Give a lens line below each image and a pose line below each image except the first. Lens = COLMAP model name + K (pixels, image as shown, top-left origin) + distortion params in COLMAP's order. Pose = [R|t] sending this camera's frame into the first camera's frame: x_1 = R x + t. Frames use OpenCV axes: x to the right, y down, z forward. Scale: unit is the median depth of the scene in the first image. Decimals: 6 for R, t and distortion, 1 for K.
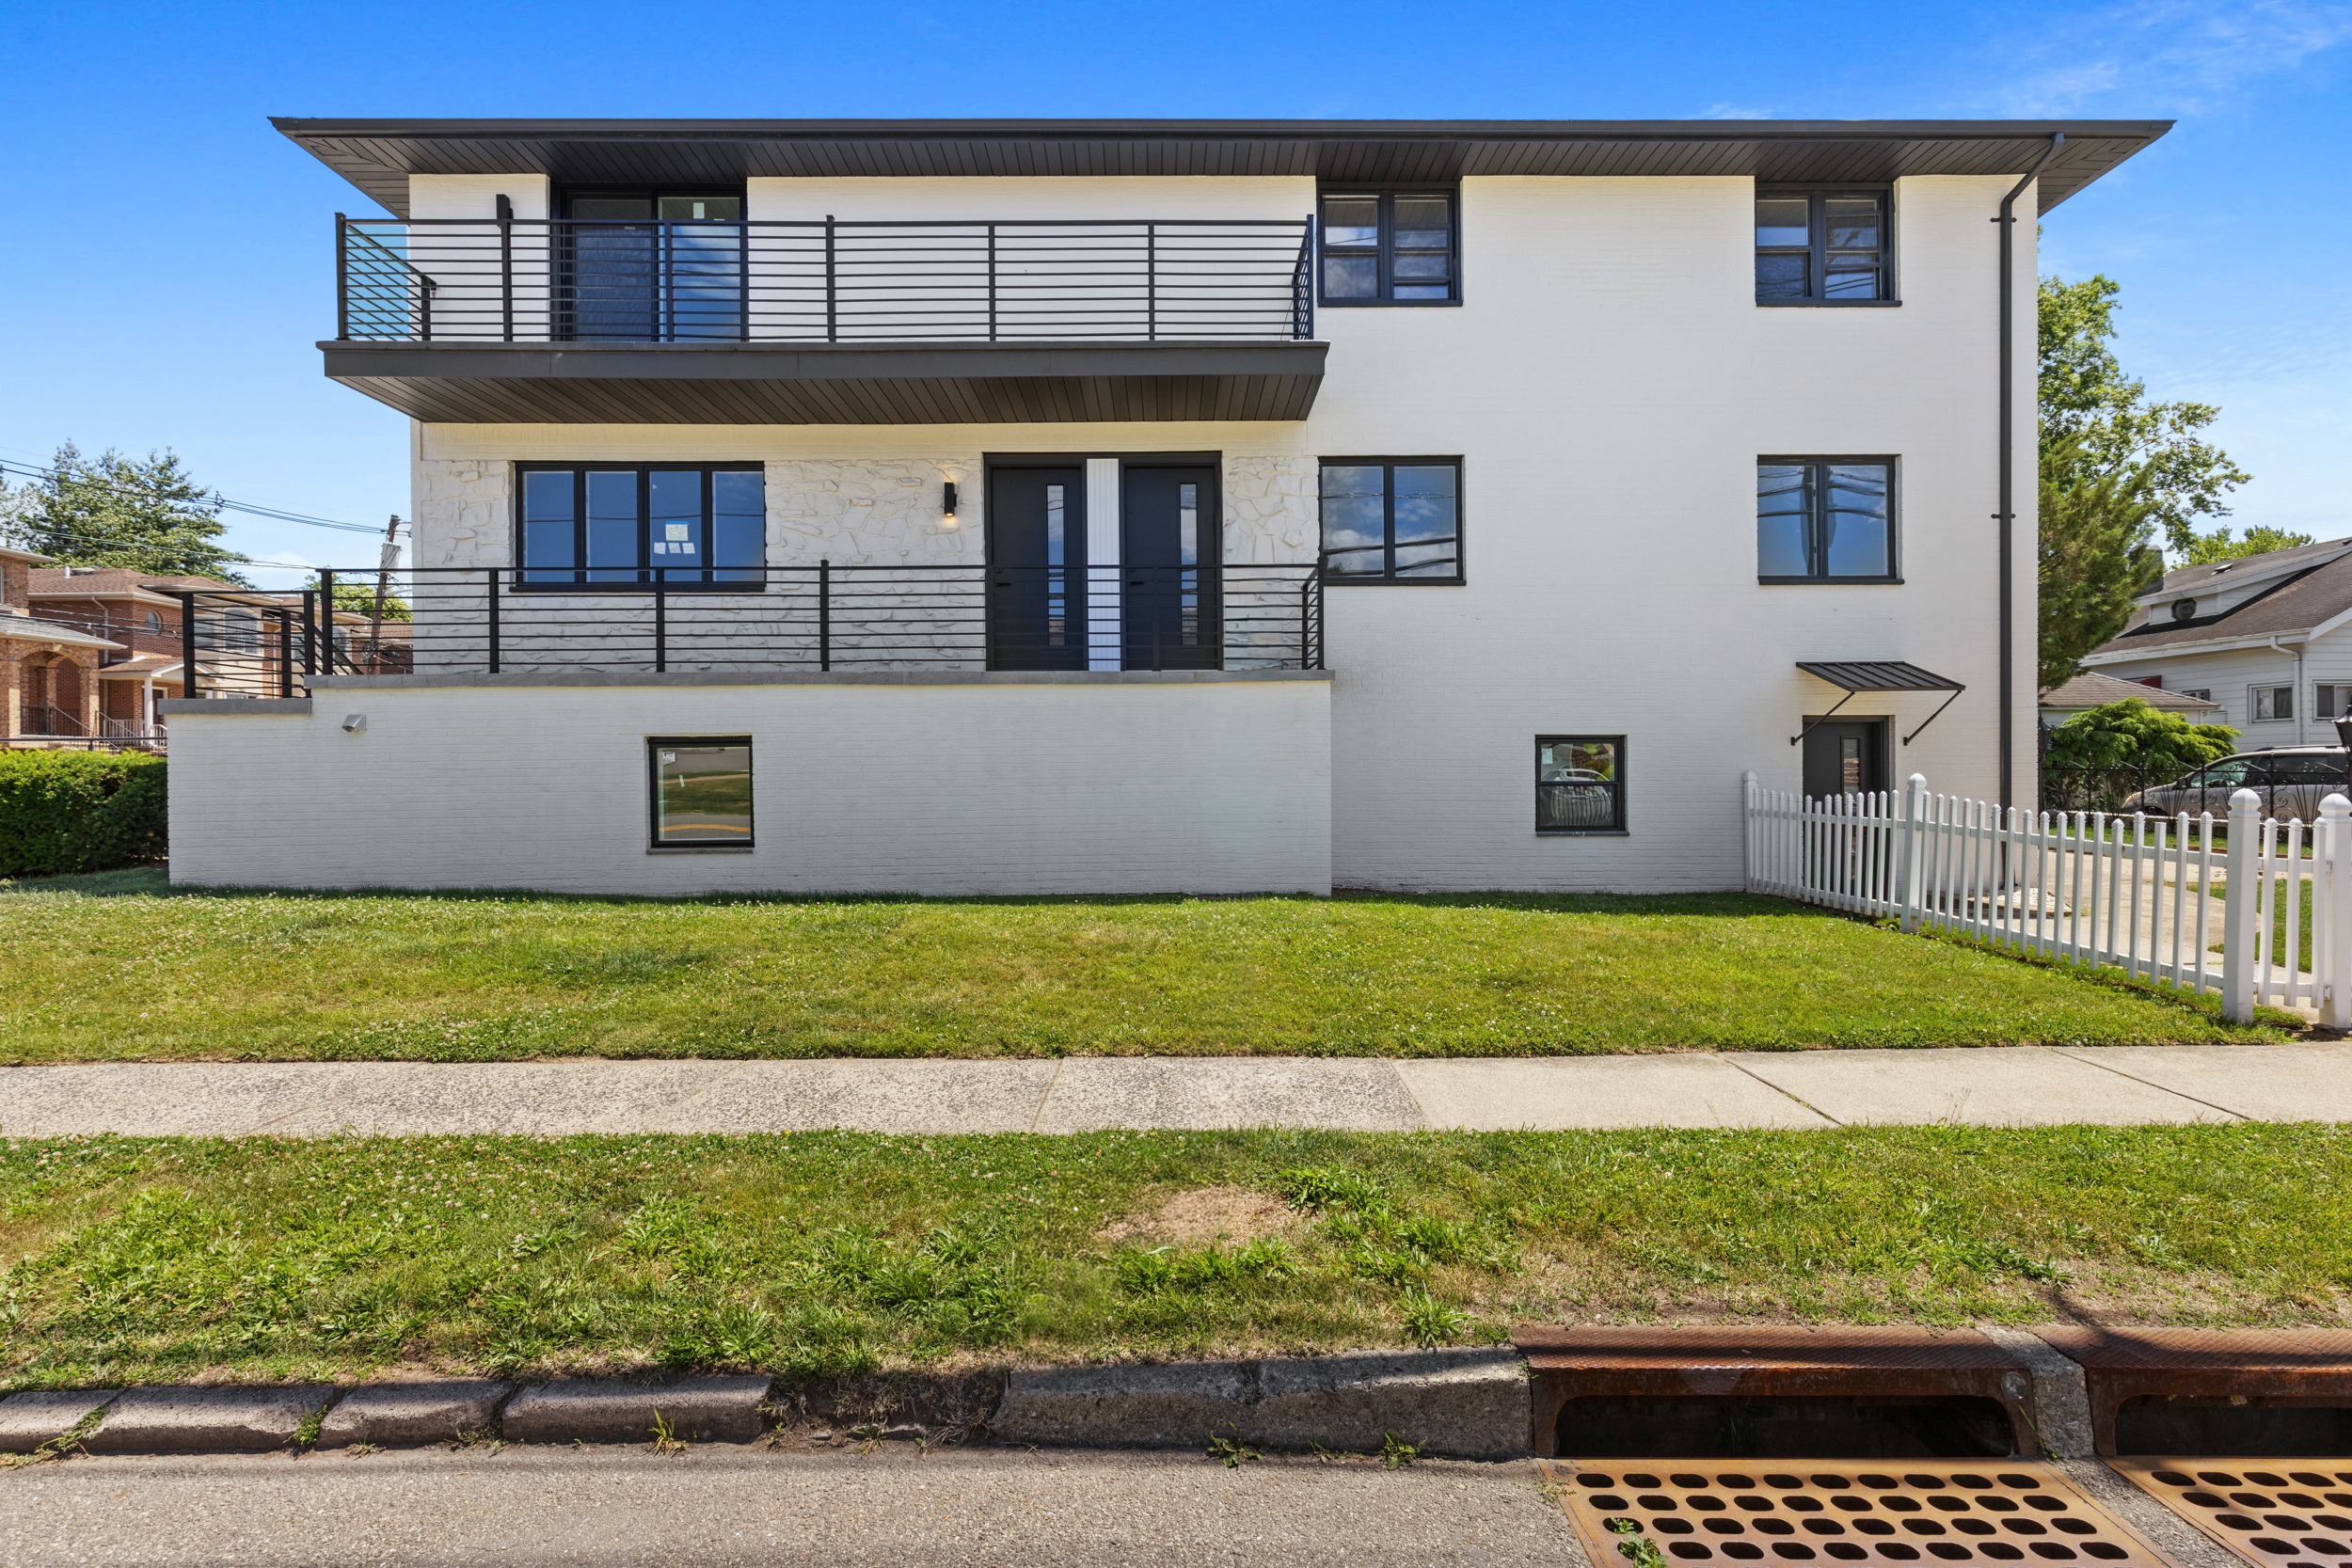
lens RADIAL K [[1057.3, 0, 1173.8], [0, 1057.3, 795.1], [0, 0, 1]] dist [0.008050, -0.000035]
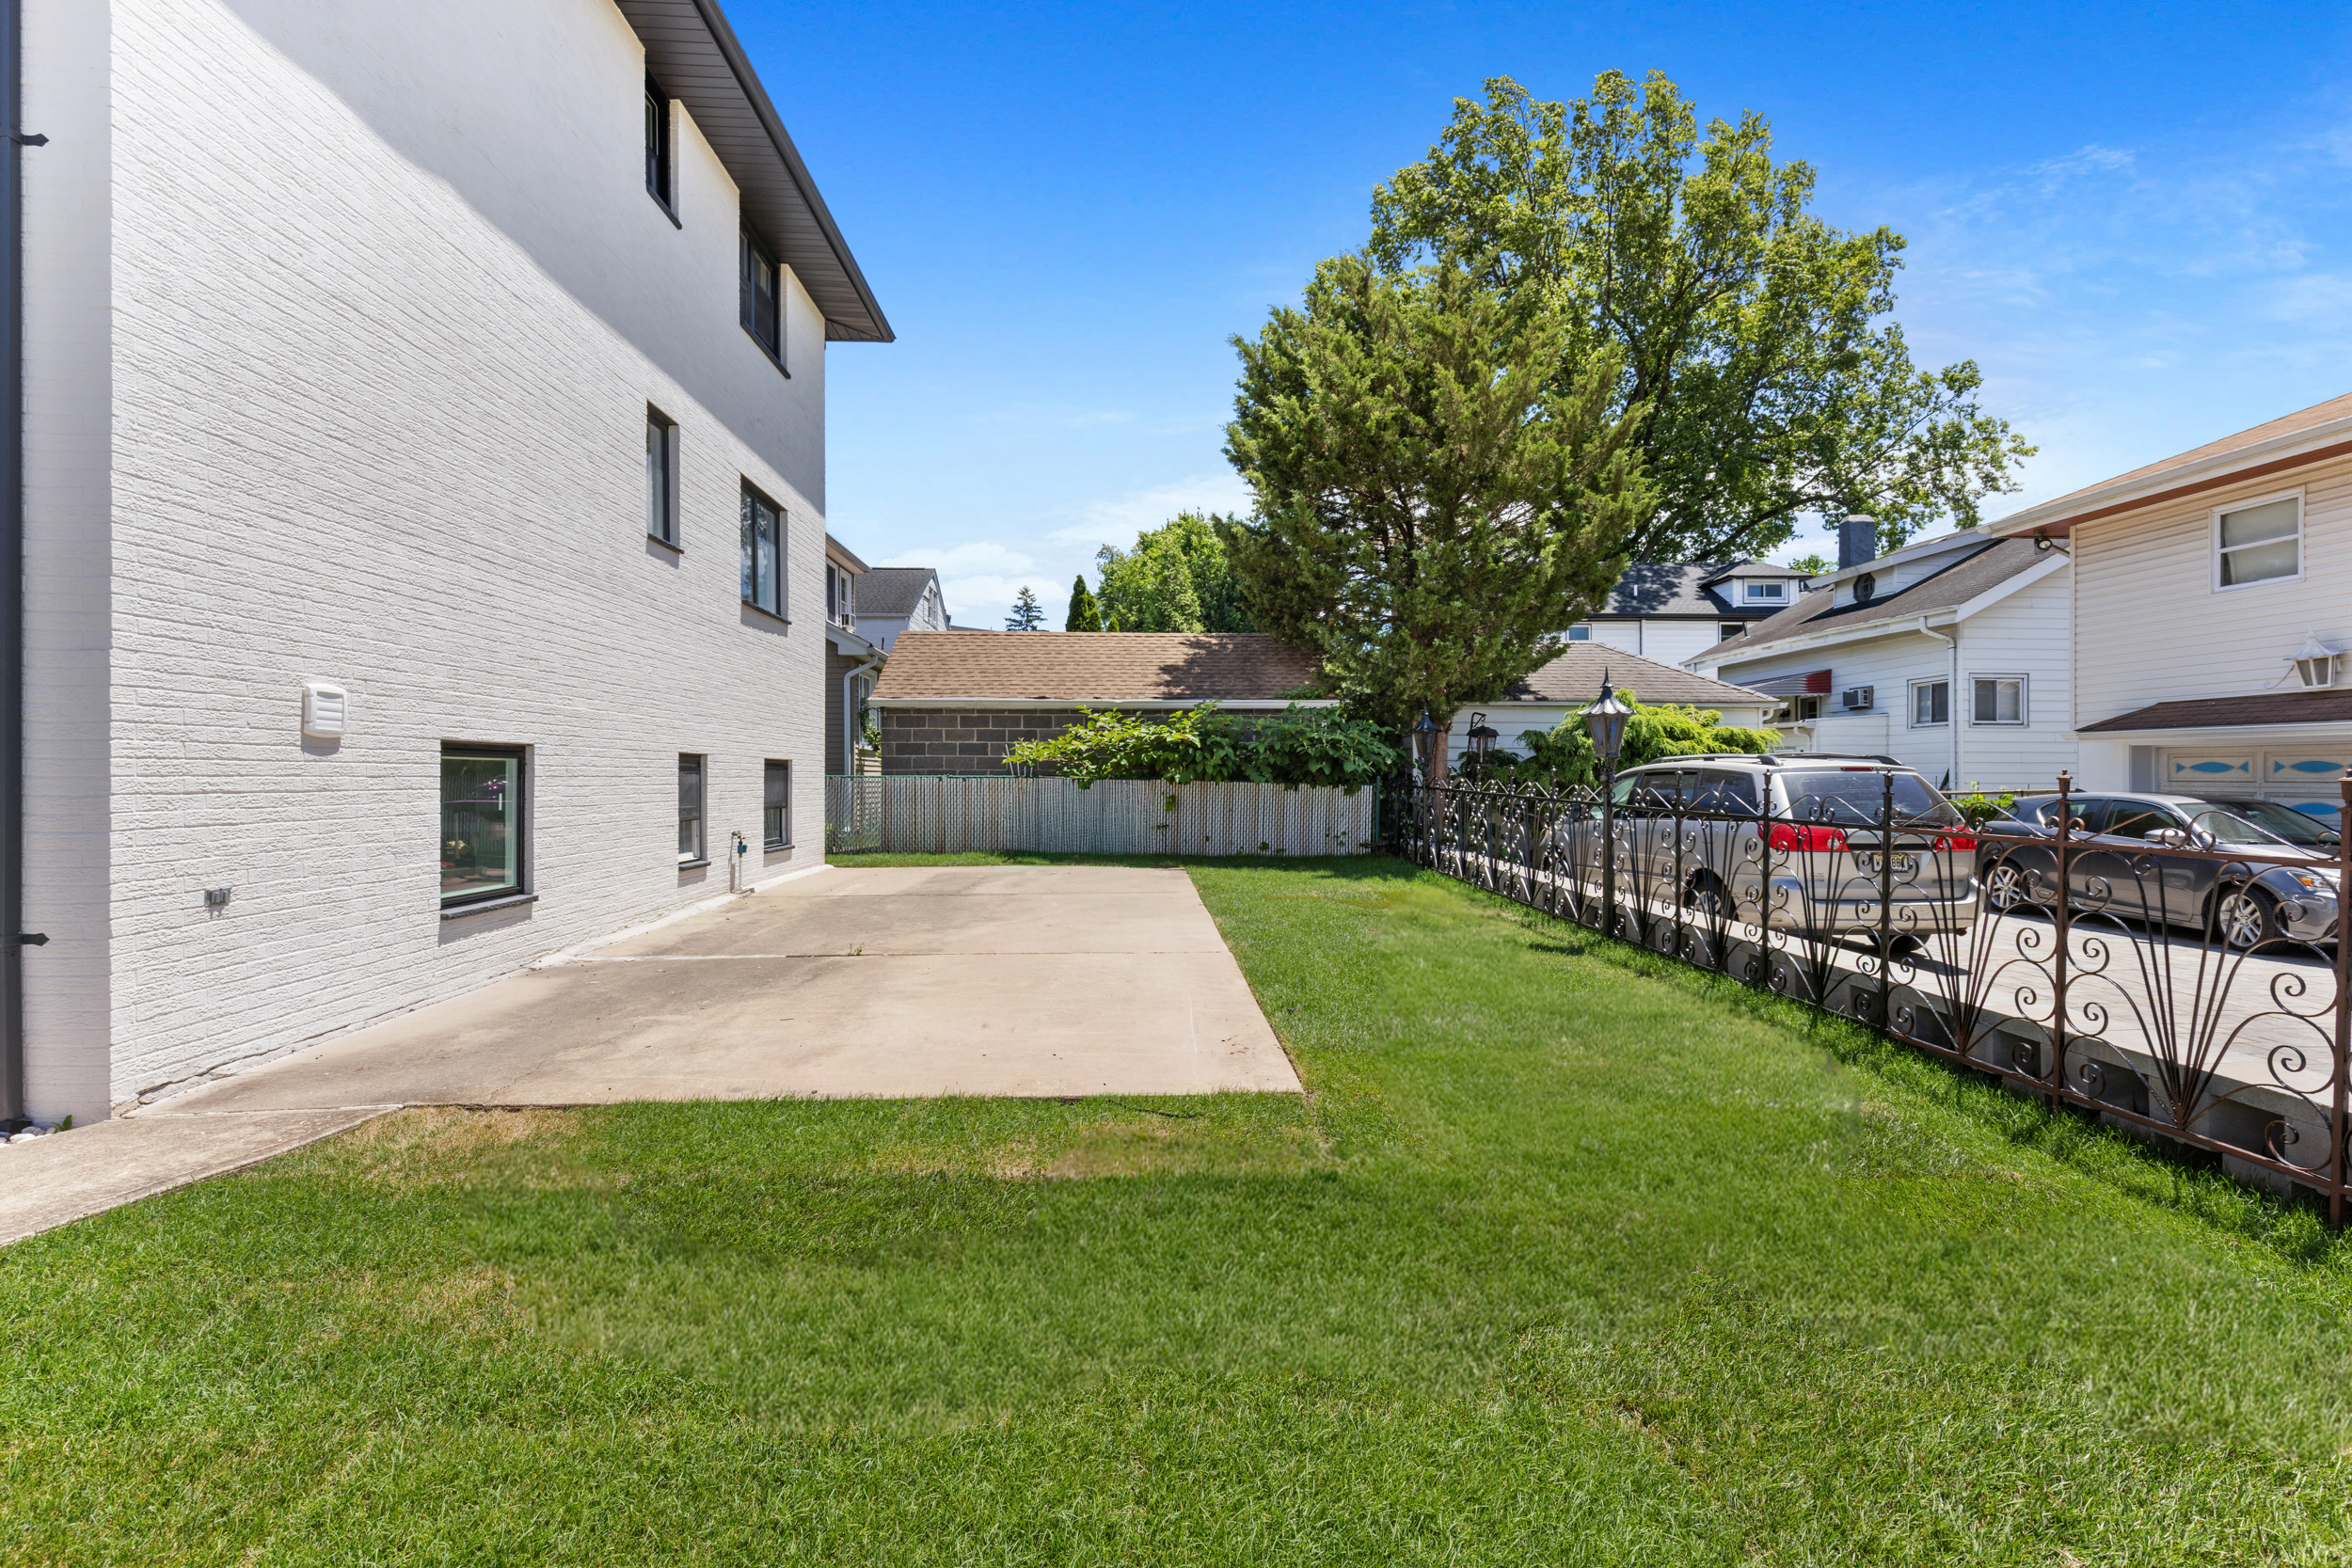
lens RADIAL K [[1057.3, 0, 1179.6], [0, 1057.3, 787.2], [0, 0, 1]] dist [0.008050, -0.000035]
pose [[0.999857, -0.001176, 0.016862, 0.477042], [0.001544, 0.999761, -0.021825, -0.009382], [-0.016832, 0.021848, 0.999620, 0.242417]]
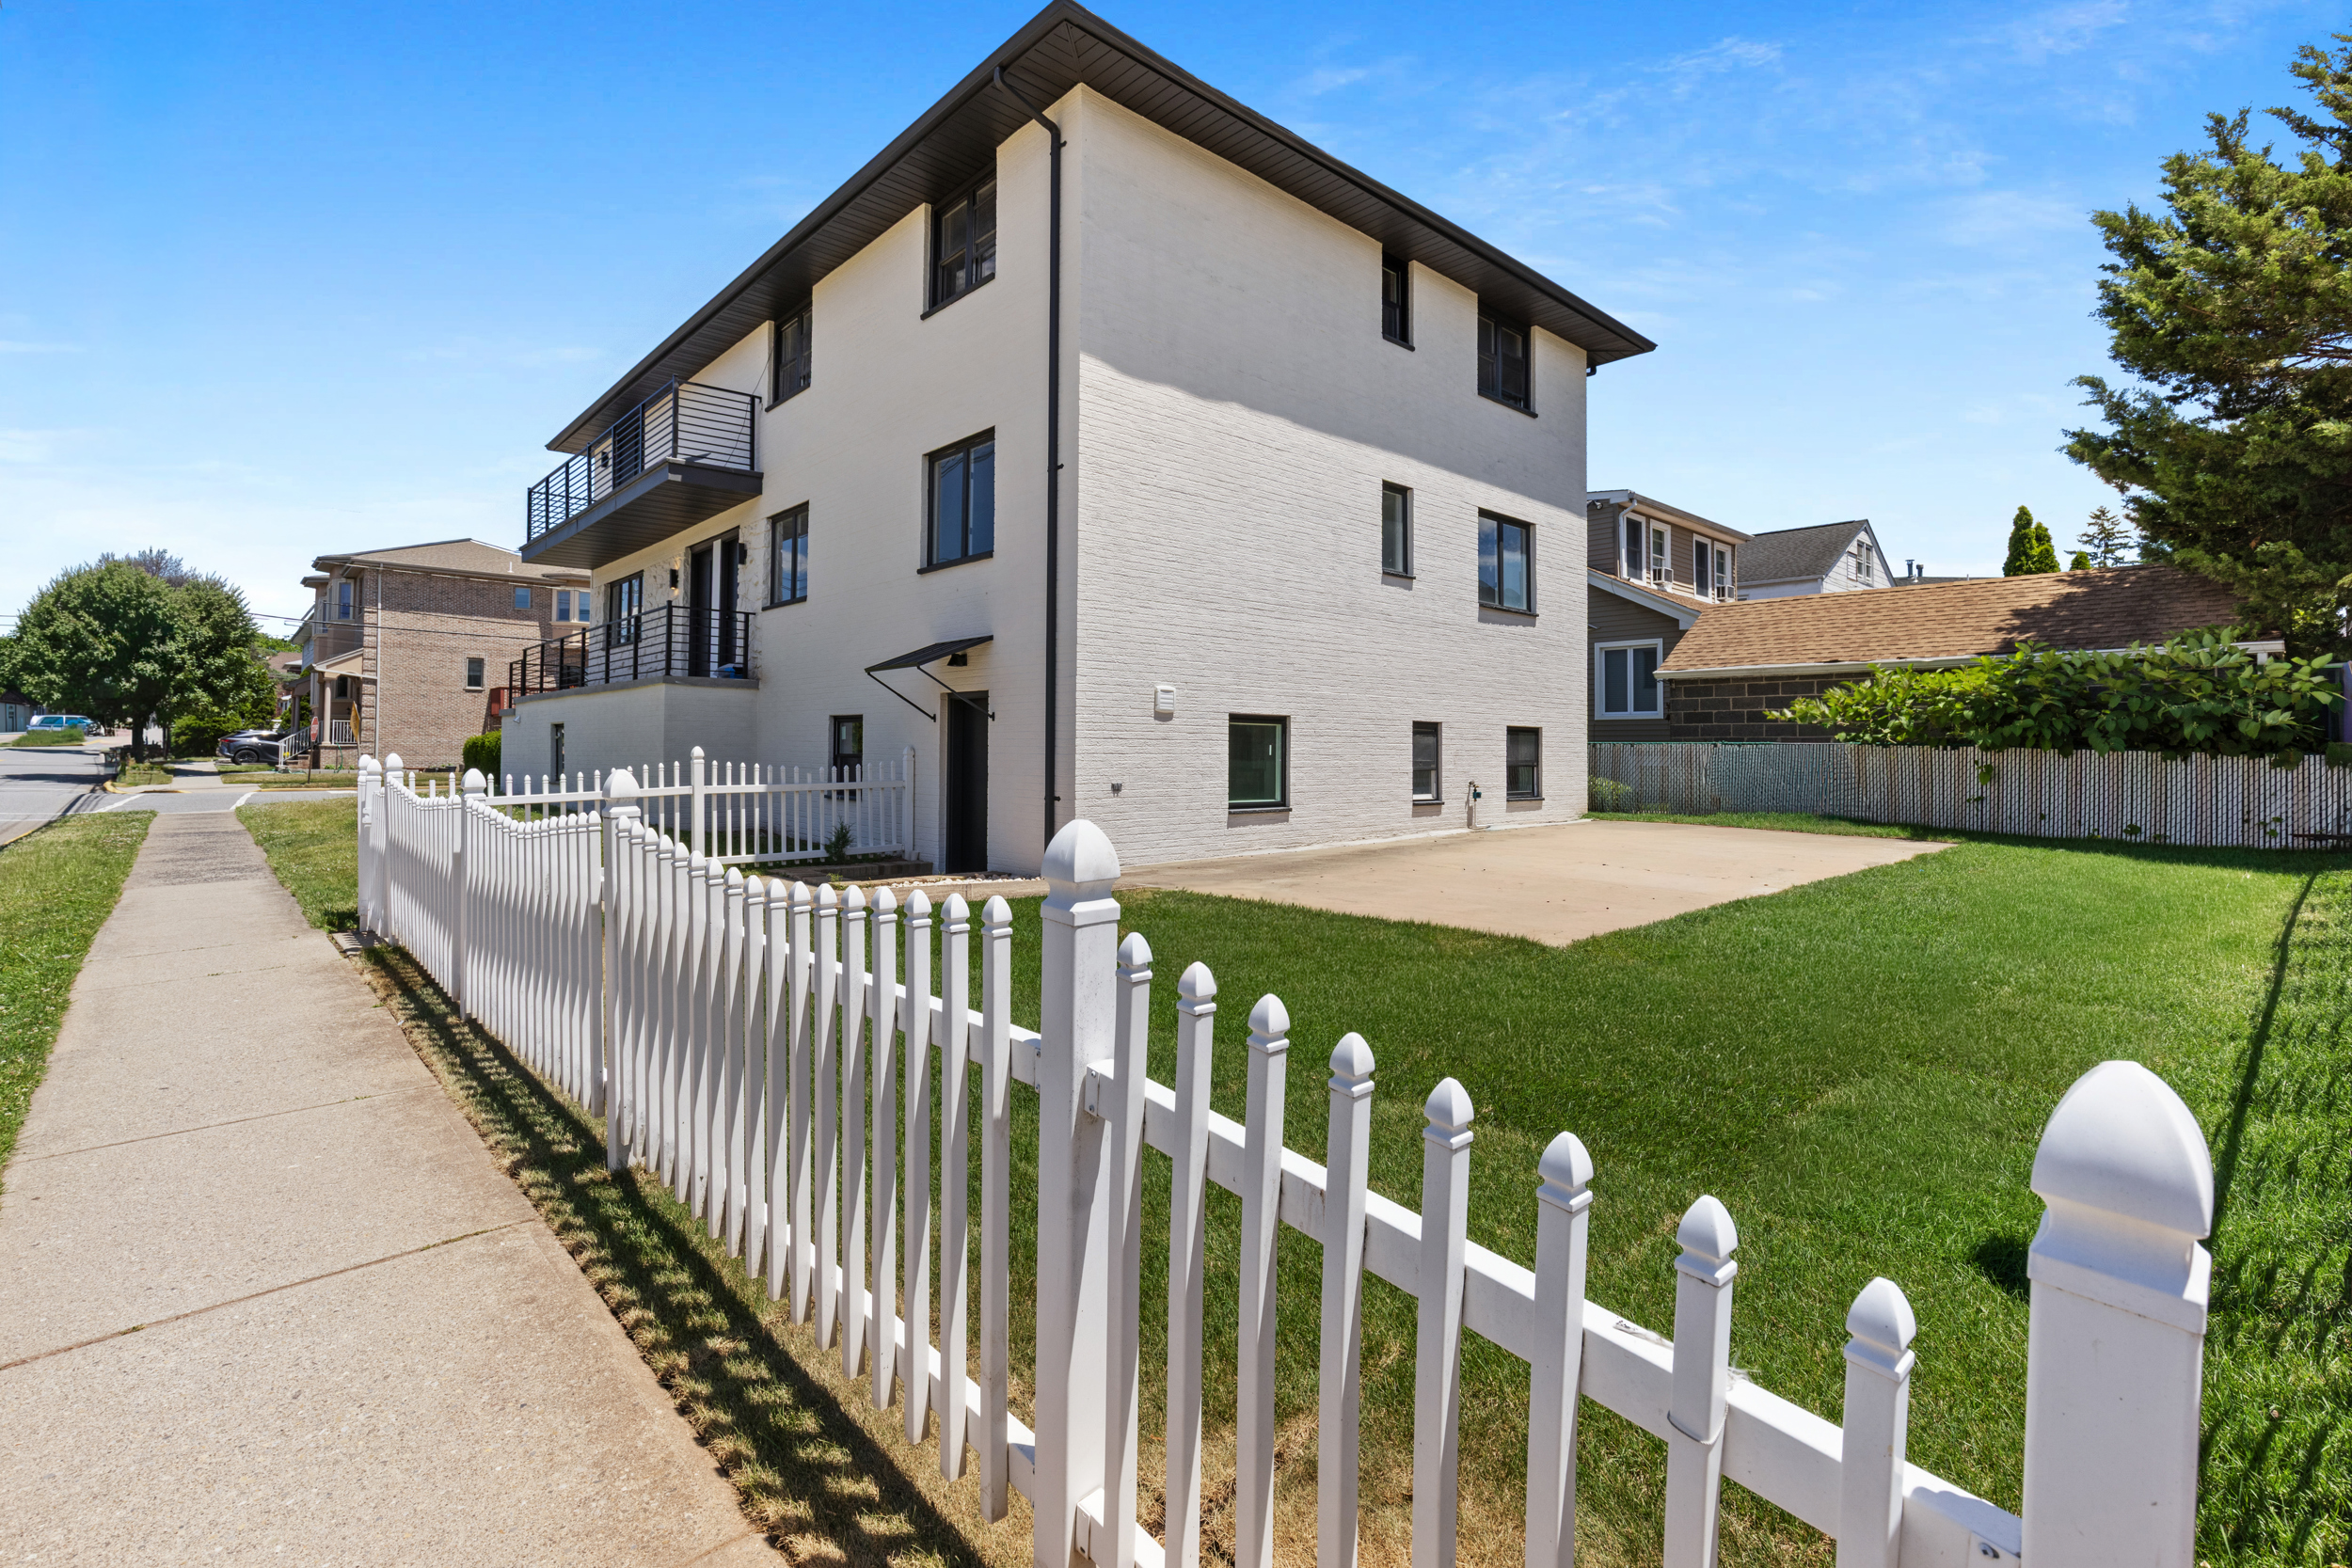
lens RADIAL K [[1057.3, 0, 1181.4], [0, 1057.3, 761.6], [0, 0, 1]] dist [0.008050, -0.000035]
pose [[0.667043, 0.012628, -0.744912, 0.604349], [-0.030538, 0.999479, -0.010402, -0.001986], [0.744393, 0.029686, 0.667082, 0.191768]]
